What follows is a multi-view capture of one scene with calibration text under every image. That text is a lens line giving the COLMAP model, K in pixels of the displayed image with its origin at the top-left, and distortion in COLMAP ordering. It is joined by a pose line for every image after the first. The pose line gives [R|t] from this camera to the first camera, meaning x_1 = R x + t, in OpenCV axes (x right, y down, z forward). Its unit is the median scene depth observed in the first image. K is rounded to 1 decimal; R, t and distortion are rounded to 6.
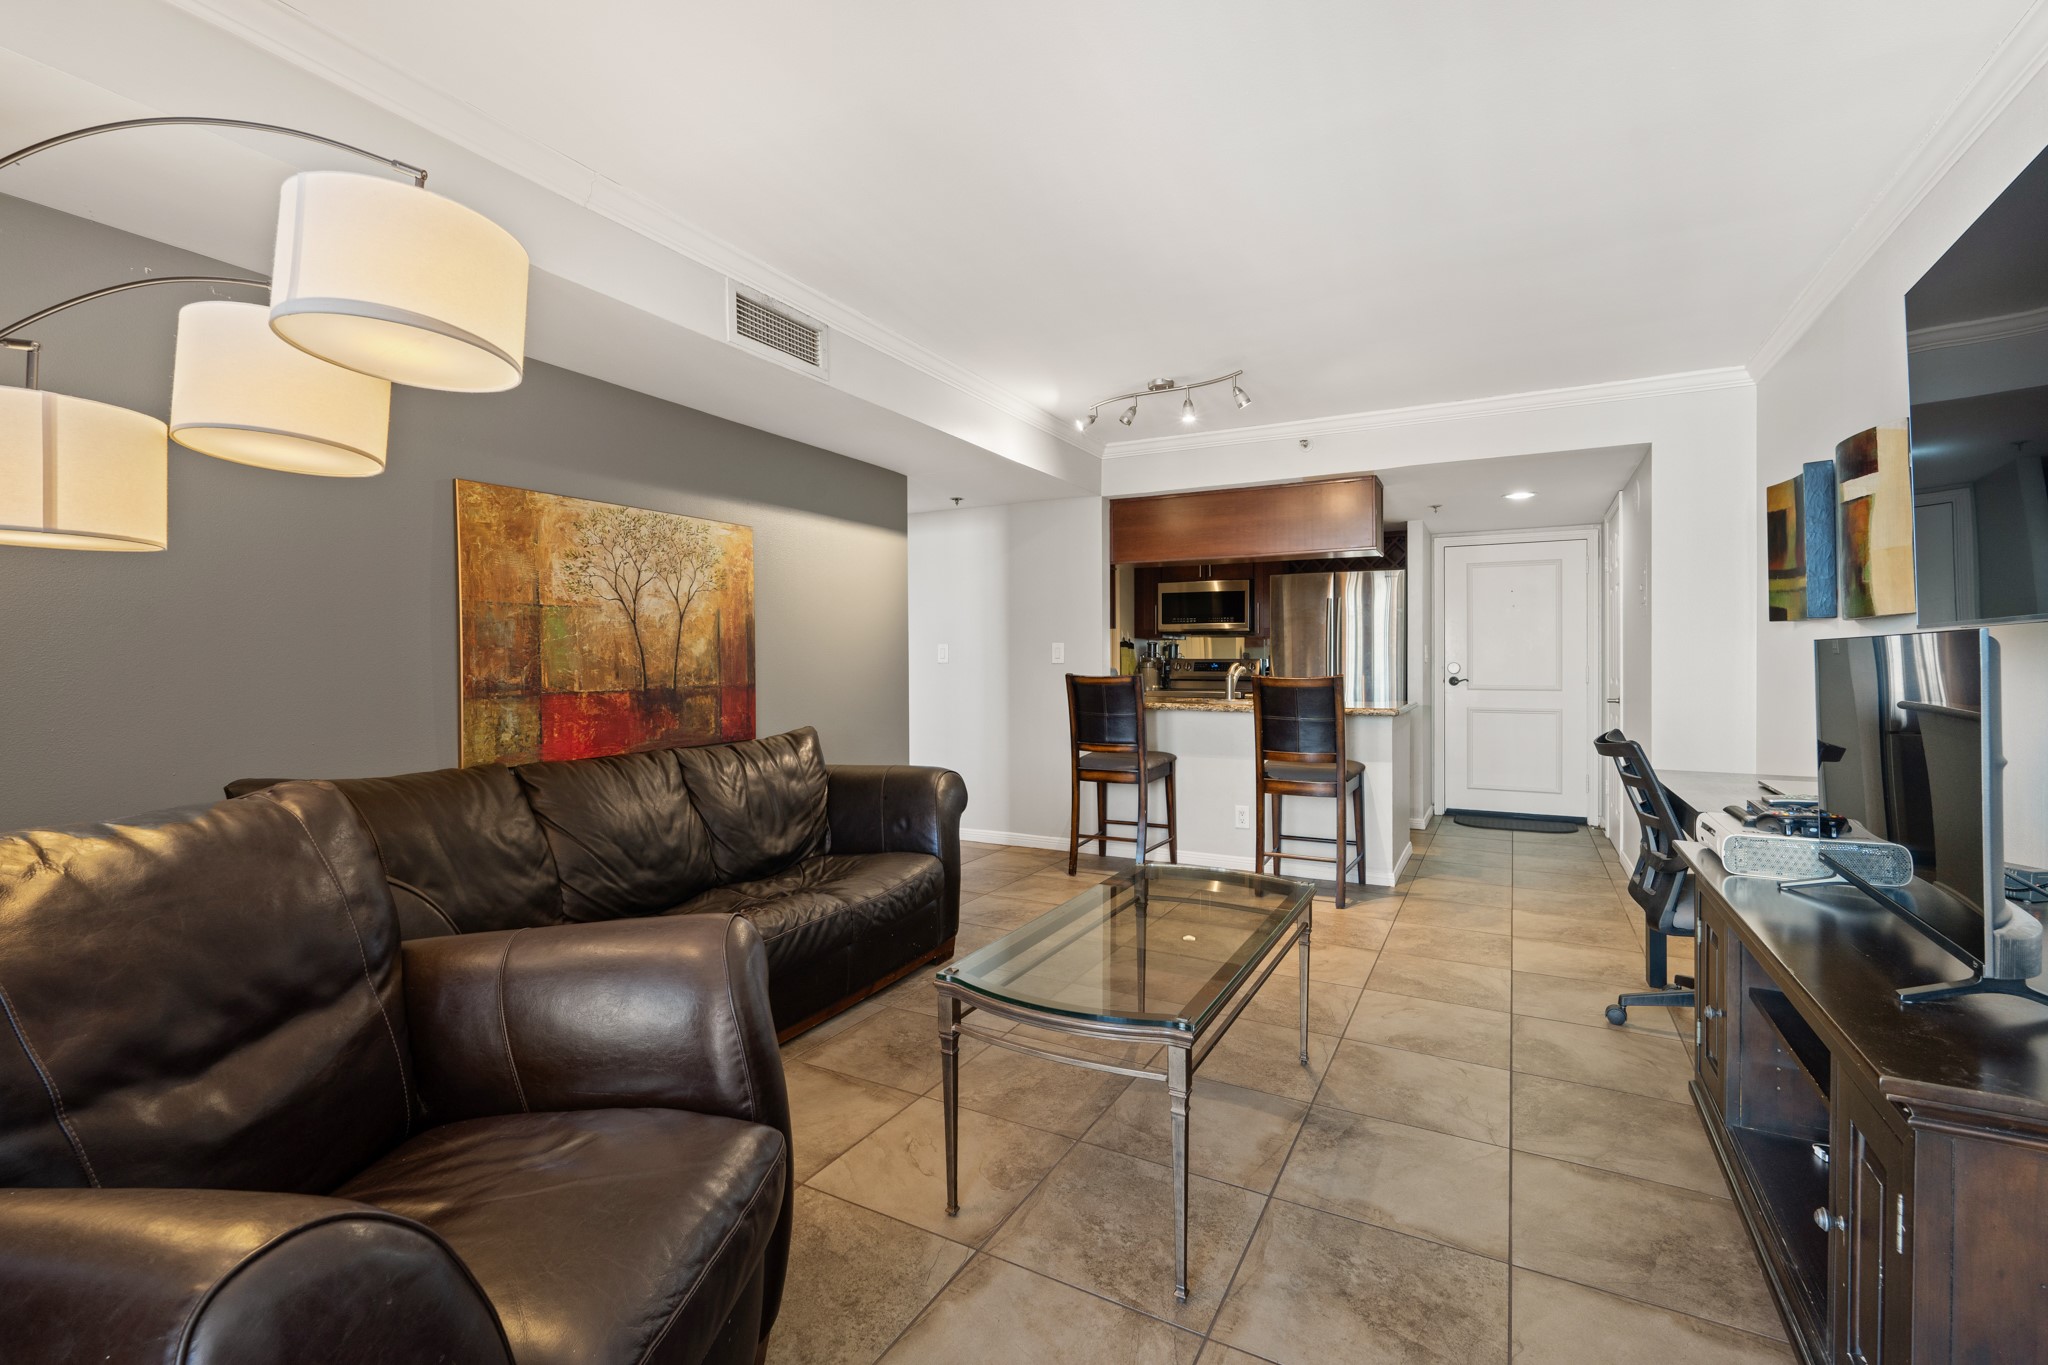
lens RADIAL K [[902.7, 0, 1002.1], [0, 902.7, 667.6], [0, 0, 1]] dist [-0.006233, 0.000190]
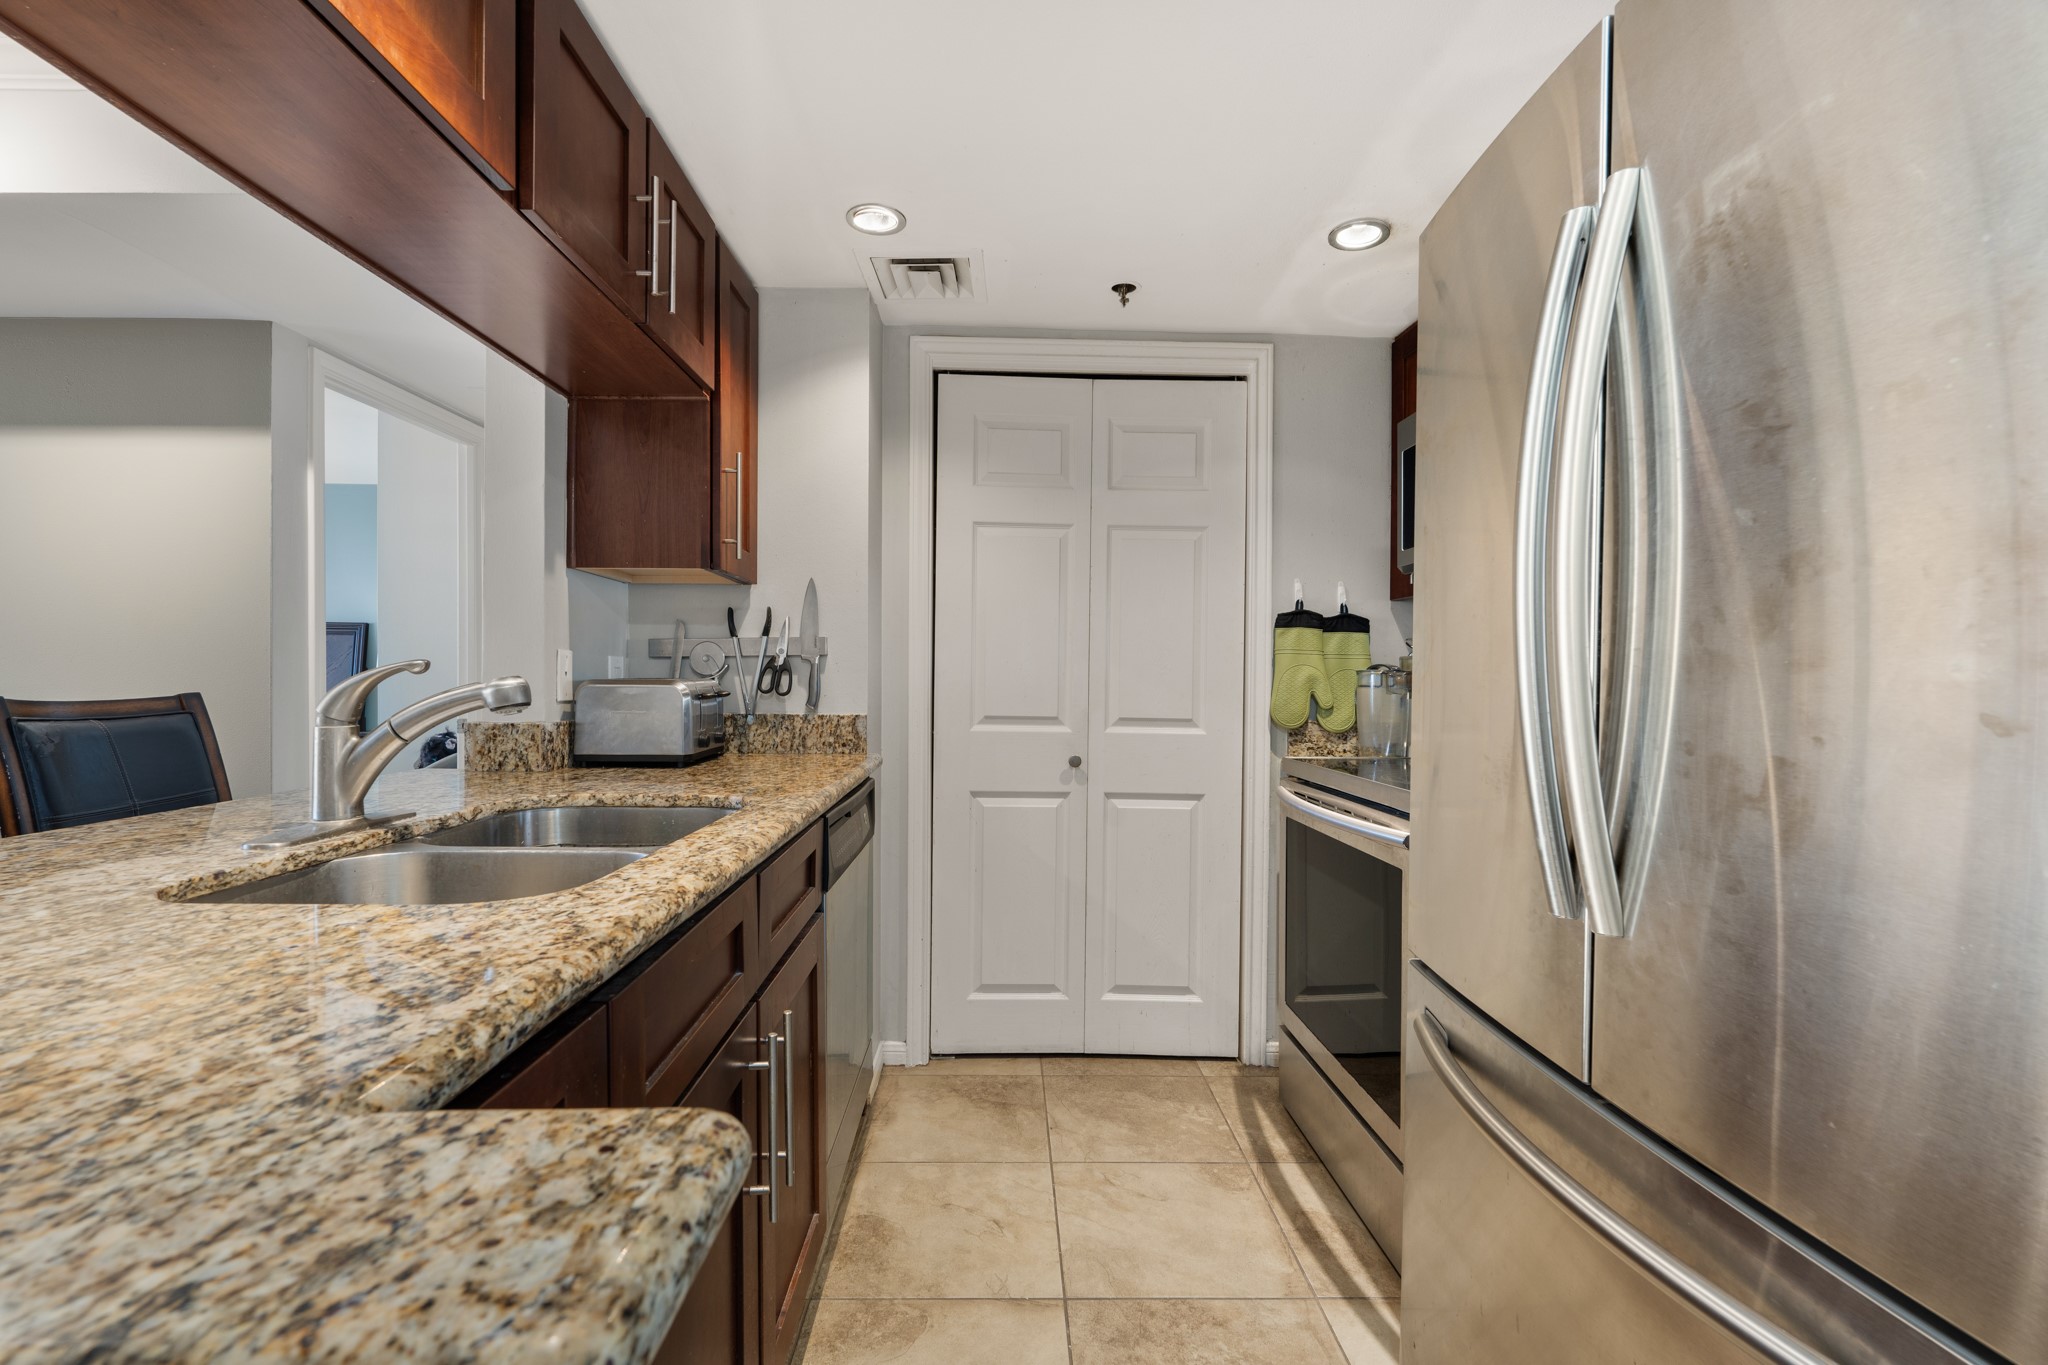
lens RADIAL K [[902.7, 0, 1023.3], [0, 902.7, 686.4], [0, 0, 1]] dist [-0.006233, 0.000190]
pose [[0.515694, 0.012964, -0.856674, 0.822463], [-0.006902, 0.999916, 0.010978, -0.006381], [0.856745, 0.000251, 0.515741, 1.566926]]
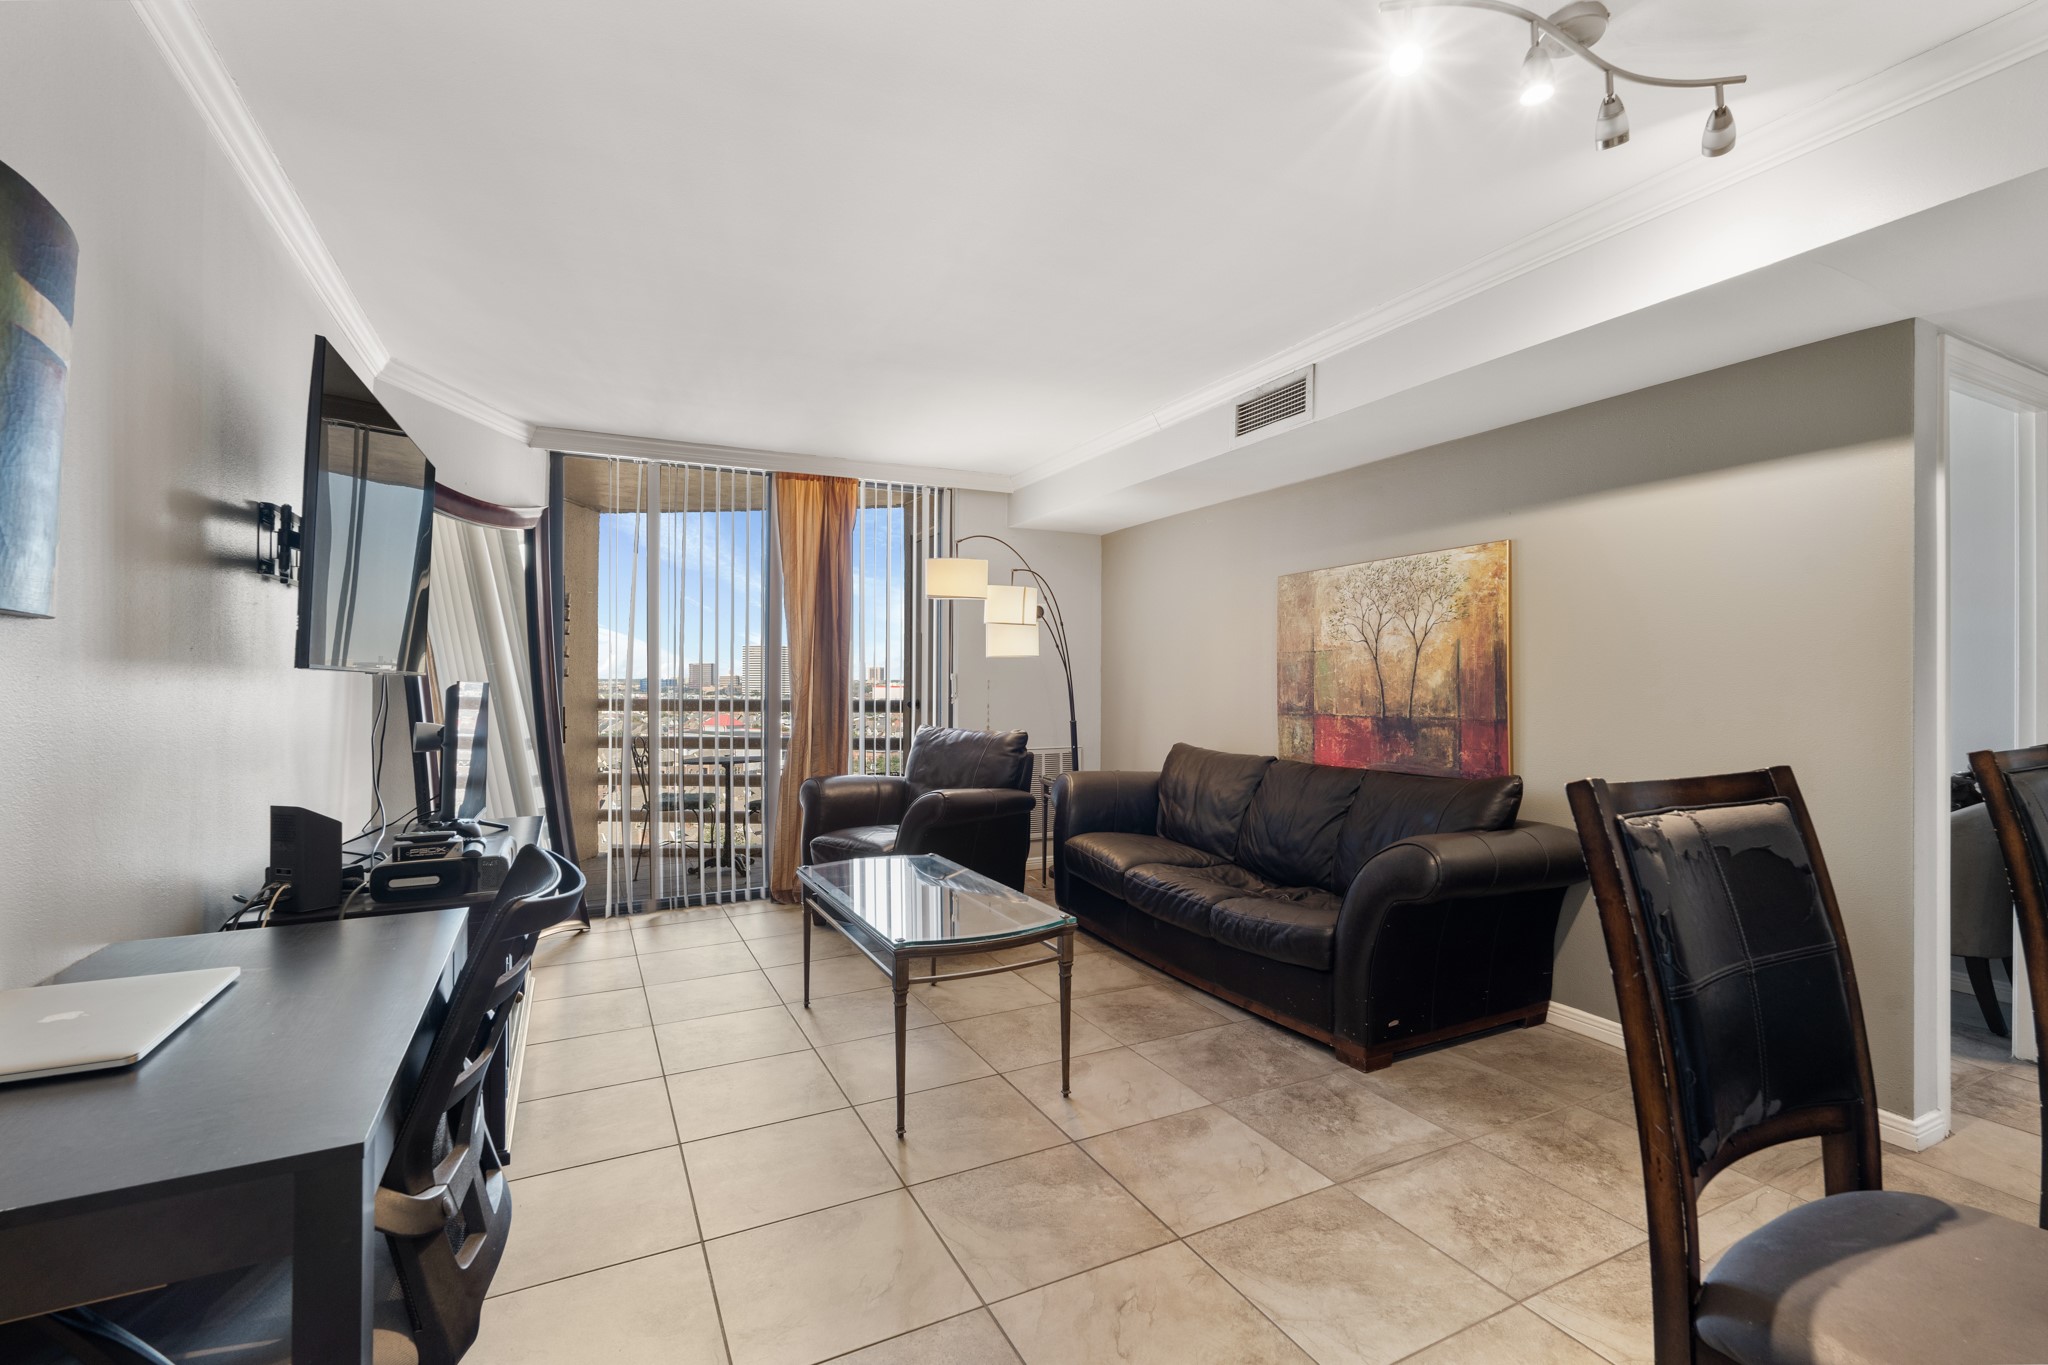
lens RADIAL K [[902.7, 0, 1034.0], [0, 902.7, 677.6], [0, 0, 1]] dist [-0.006233, 0.000190]
pose [[-0.552889, -0.000919, -0.833254, 0.788238], [-0.003534, 0.999993, 0.001243, -0.024938], [0.833247, 0.003632, -0.552888, 1.238066]]
